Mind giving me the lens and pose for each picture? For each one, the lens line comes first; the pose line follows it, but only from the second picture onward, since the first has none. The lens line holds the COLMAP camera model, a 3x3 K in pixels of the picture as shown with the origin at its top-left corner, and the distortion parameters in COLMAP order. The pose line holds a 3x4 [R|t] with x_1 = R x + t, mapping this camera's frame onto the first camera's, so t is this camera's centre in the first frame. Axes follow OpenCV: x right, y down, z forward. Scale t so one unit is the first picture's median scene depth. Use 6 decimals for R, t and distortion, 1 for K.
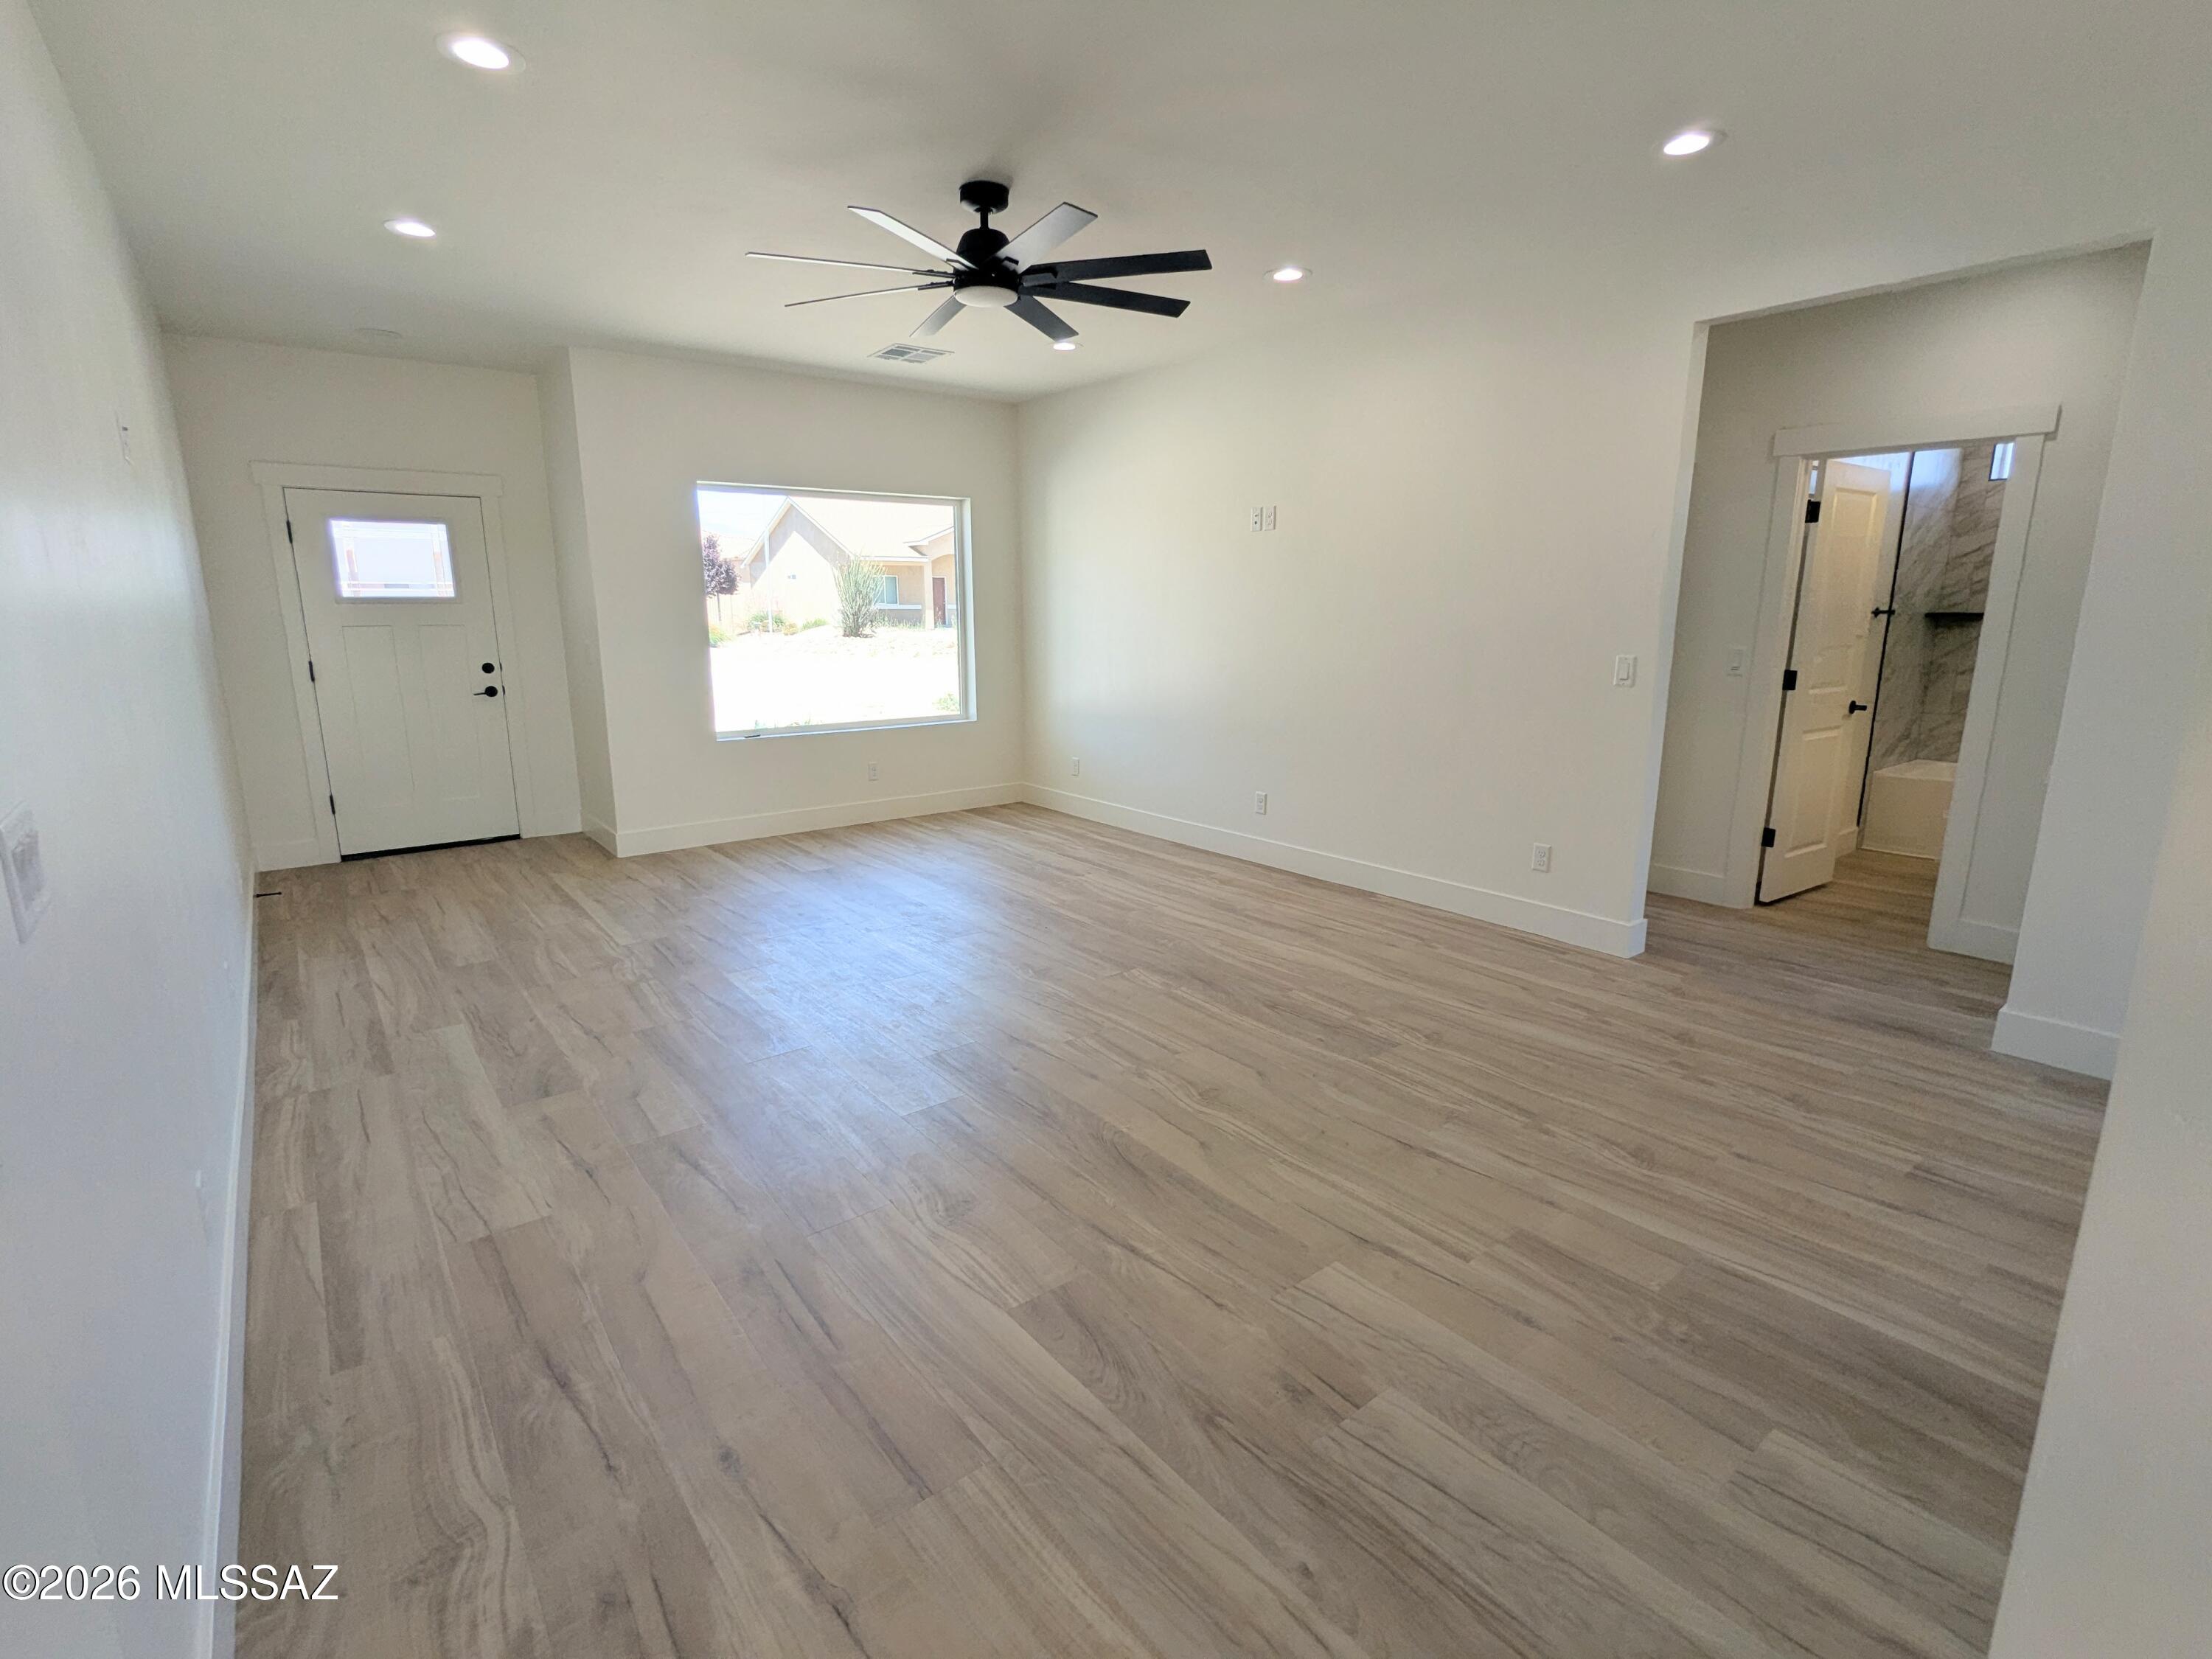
lens RADIAL K [[1044.4, 0, 1116.4], [0, 1044.4, 821.4], [0, 0, 1]] dist [-0.001723, 0.000394]
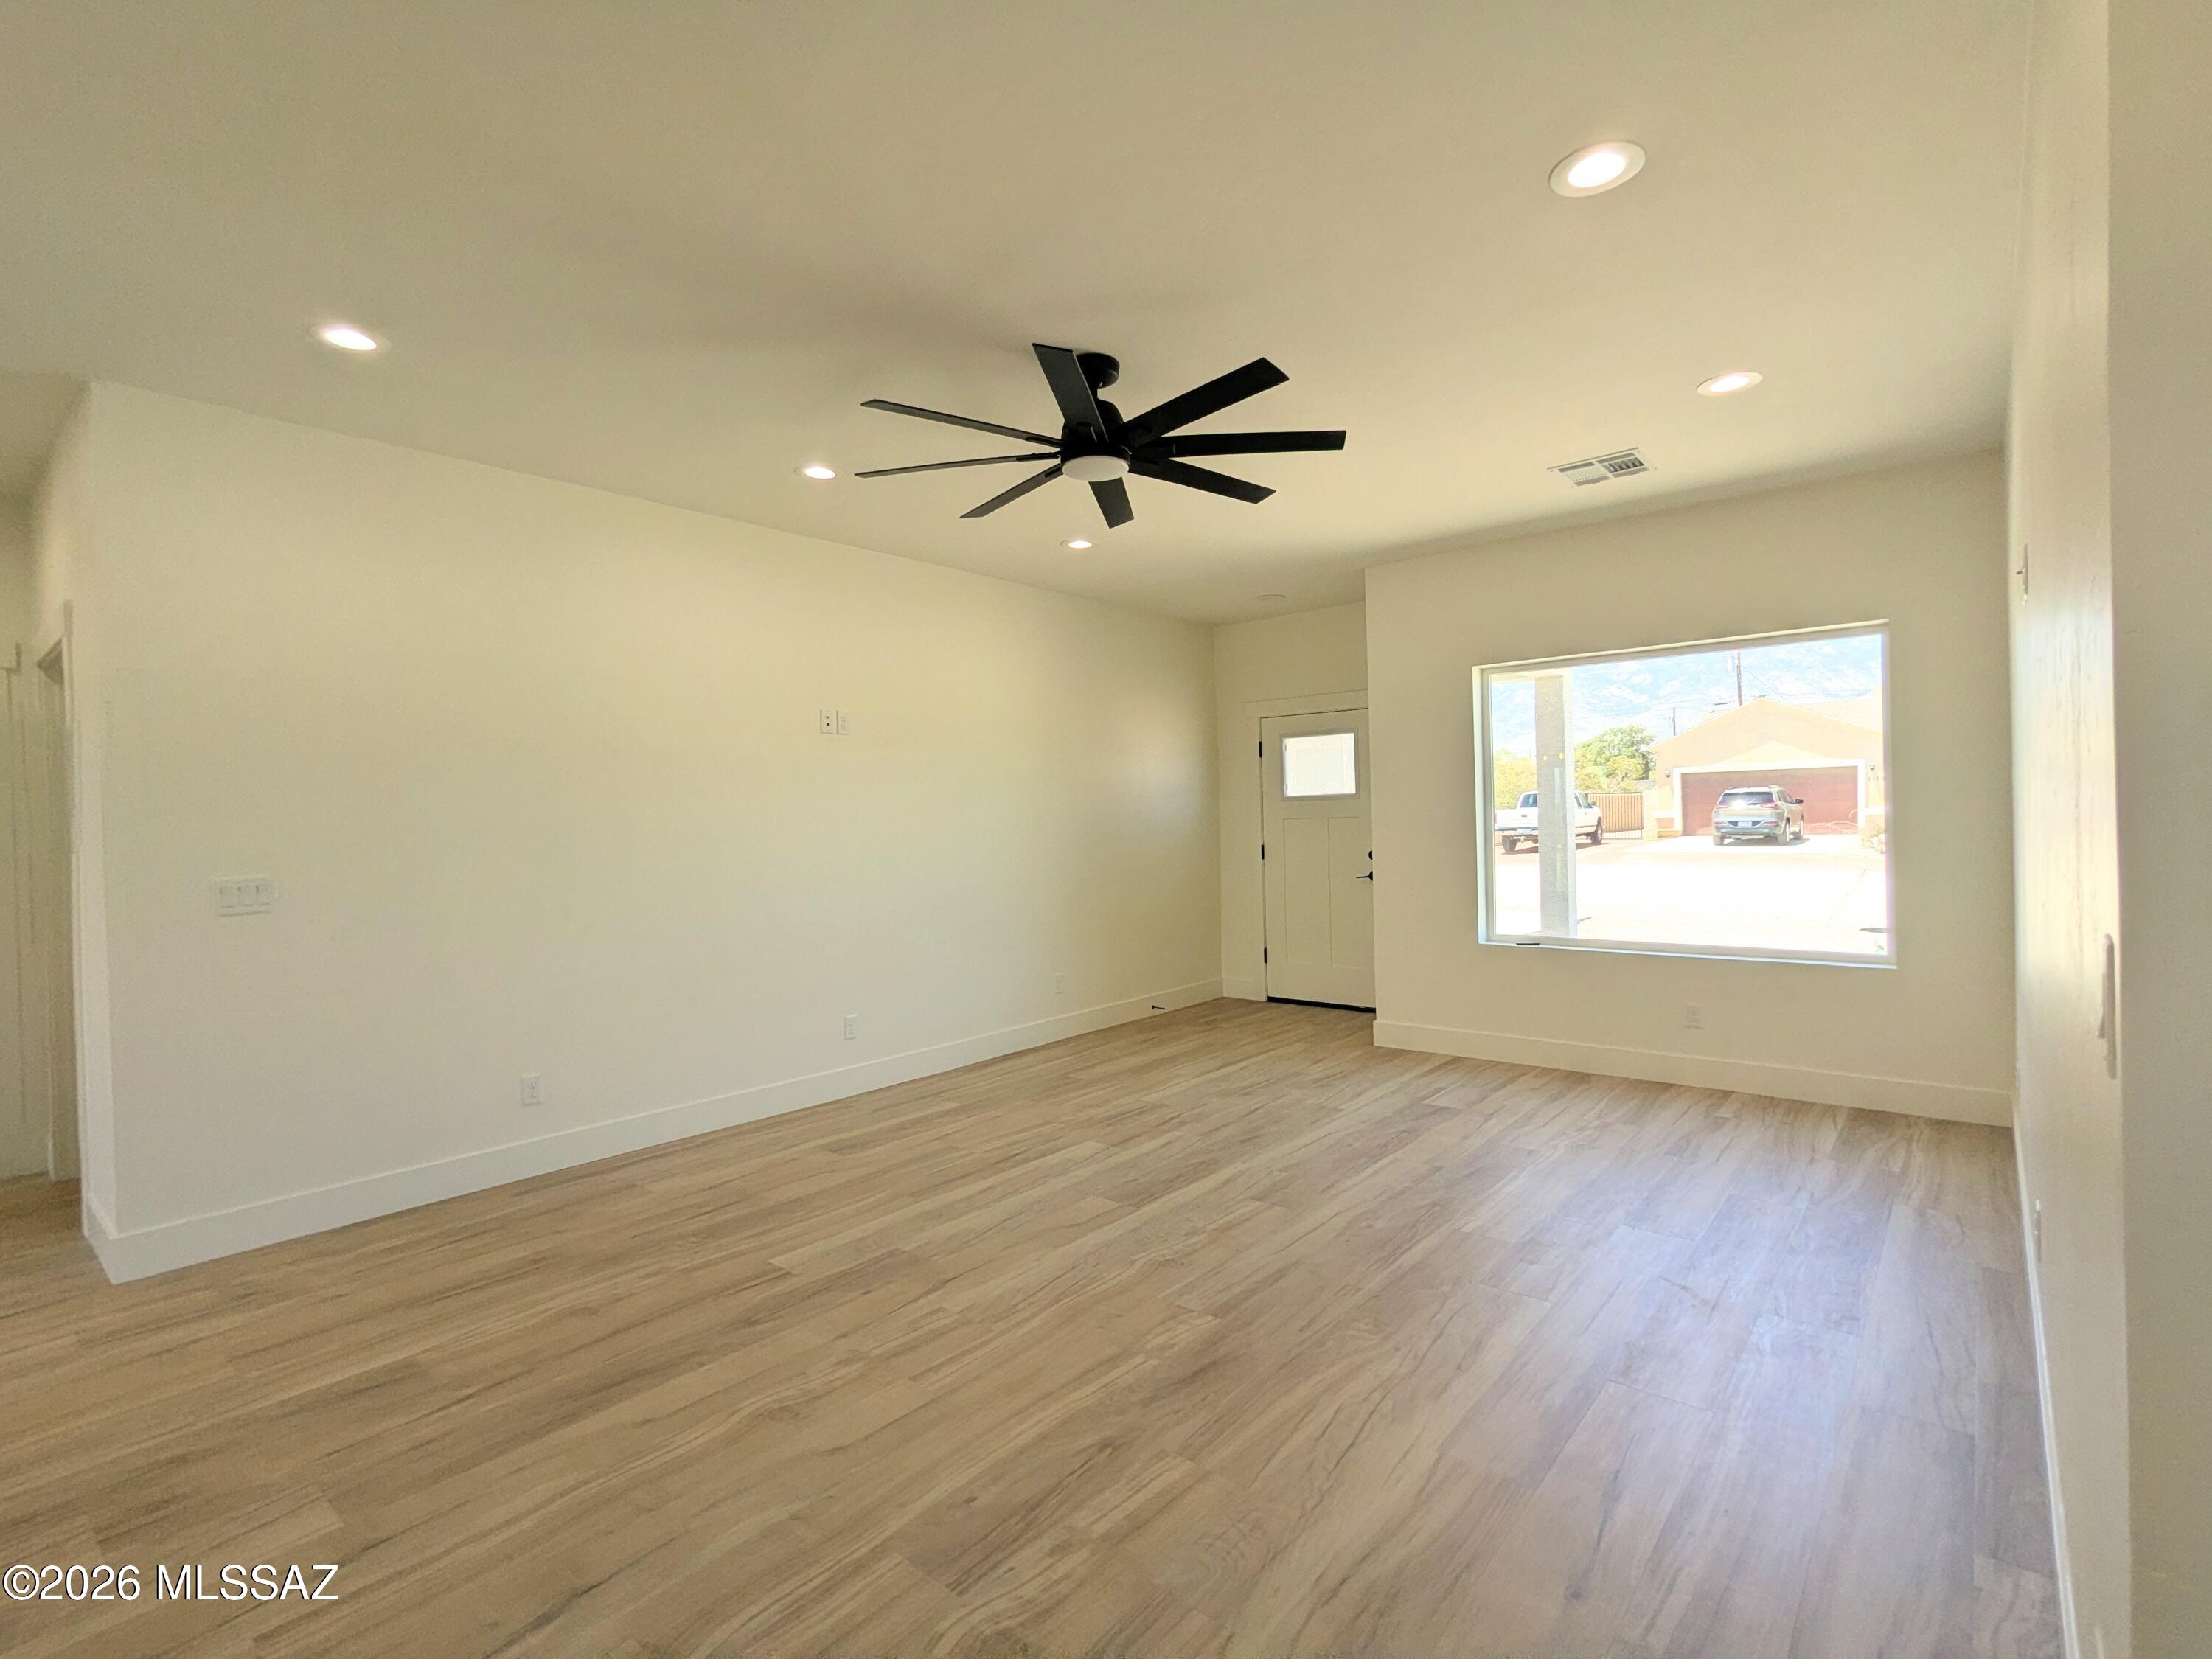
lens RADIAL K [[1044.4, 0, 1100.1], [0, 1044.4, 818.4], [0, 0, 1]] dist [-0.001723, 0.000394]
pose [[0.204343, 0.000608, -0.978899, 0.637844], [-0.179796, 0.983011, -0.036921, -0.133544], [0.962246, 0.183546, 0.200981, 0.702413]]
